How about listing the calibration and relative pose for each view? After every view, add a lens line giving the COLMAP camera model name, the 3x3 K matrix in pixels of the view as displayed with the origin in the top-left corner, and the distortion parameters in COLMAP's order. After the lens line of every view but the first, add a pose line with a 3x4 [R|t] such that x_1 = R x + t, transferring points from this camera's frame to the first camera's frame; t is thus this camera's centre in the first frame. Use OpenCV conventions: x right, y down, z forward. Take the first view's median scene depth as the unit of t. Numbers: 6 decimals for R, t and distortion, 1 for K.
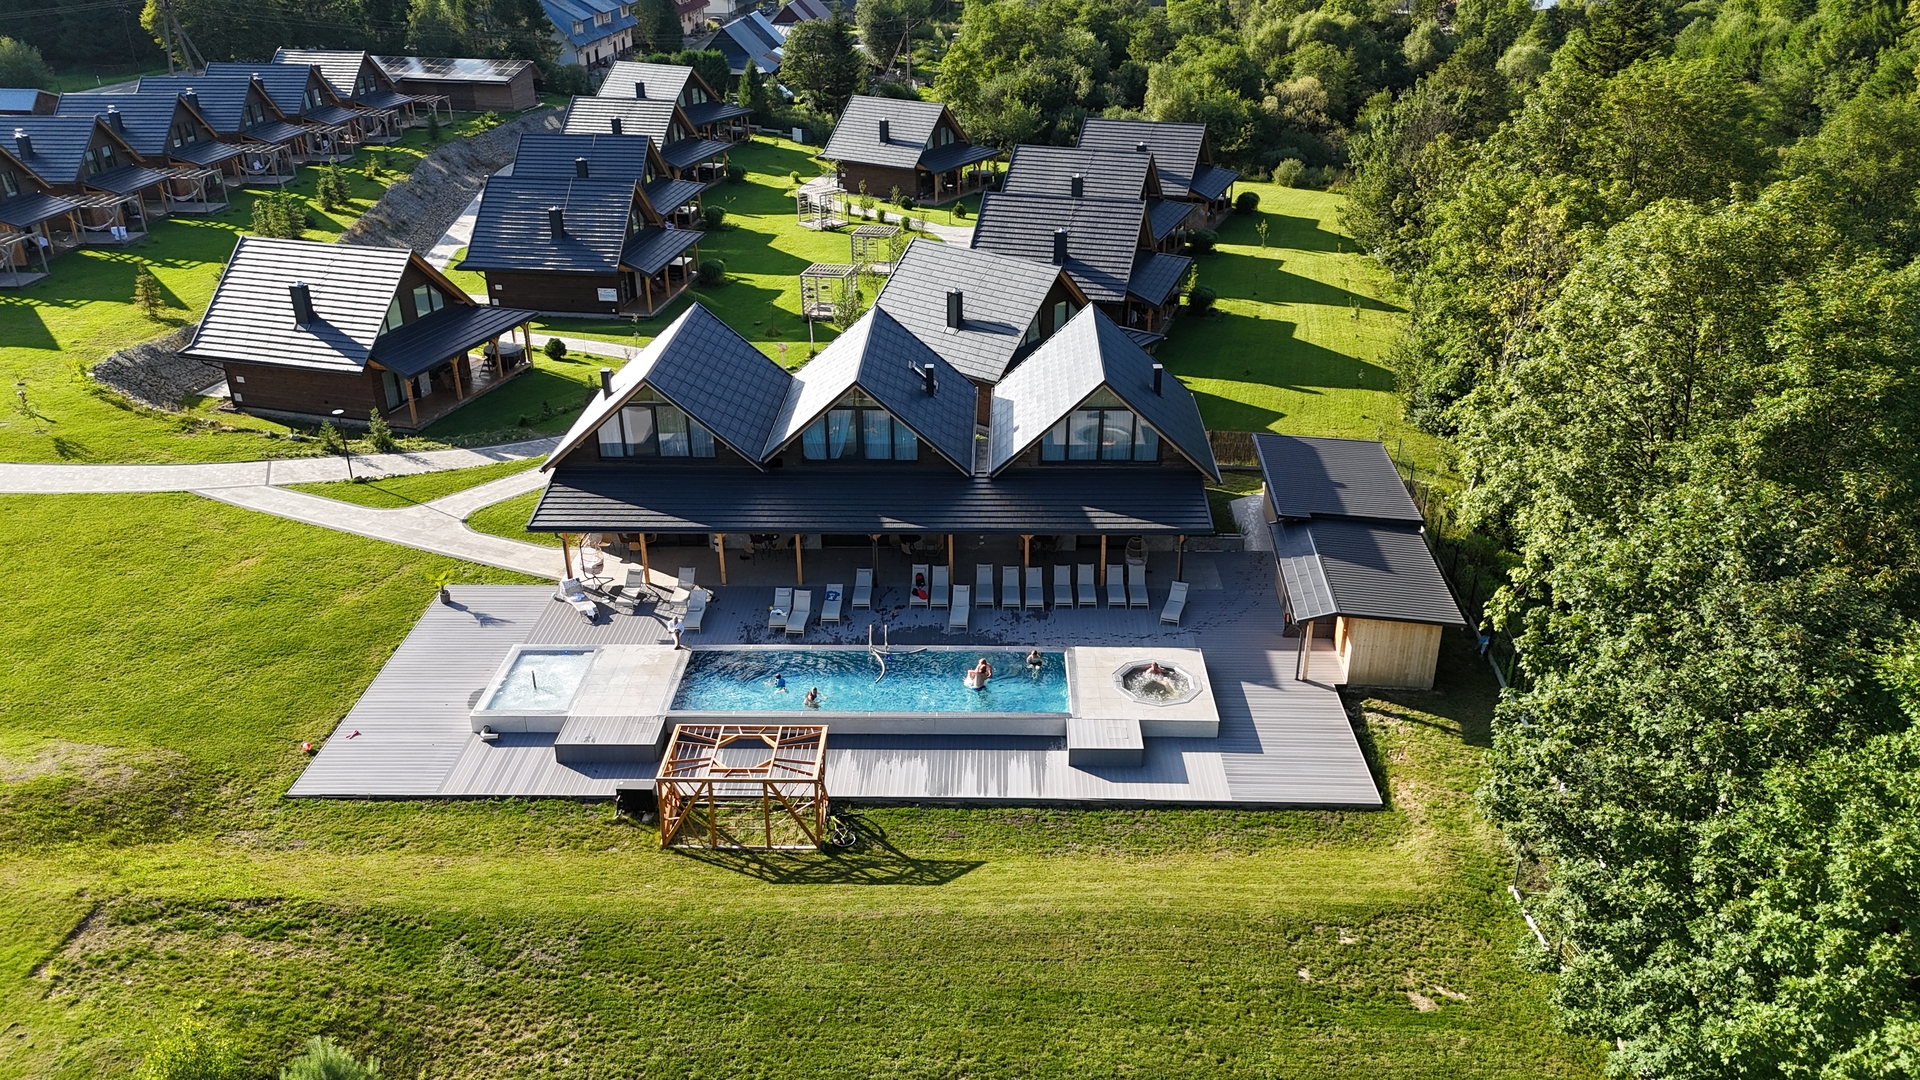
lens RADIAL K [[1324.6, 0, 960.0], [0, 1324.6, 540.0], [0, 0, 1]] dist [-0.000369, -0.004769]
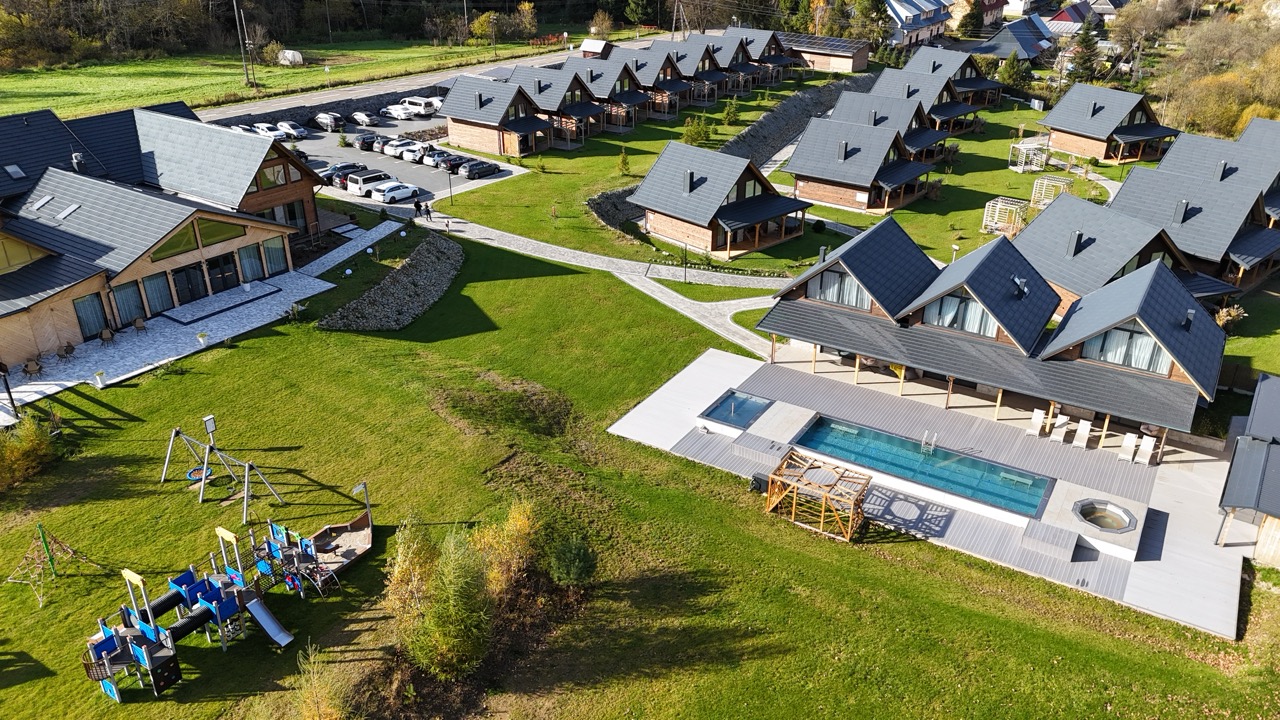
lens RADIAL K [[883.1, 0, 640.0], [0, 883.1, 360.0], [0, 0, 1]] dist [-0.000369, -0.004769]
pose [[0.847681, 0.230429, -0.477849, 0.101048], [-0.225323, 0.971843, 0.068931, -0.010801], [0.480278, 0.049239, 0.875733, -0.100793]]
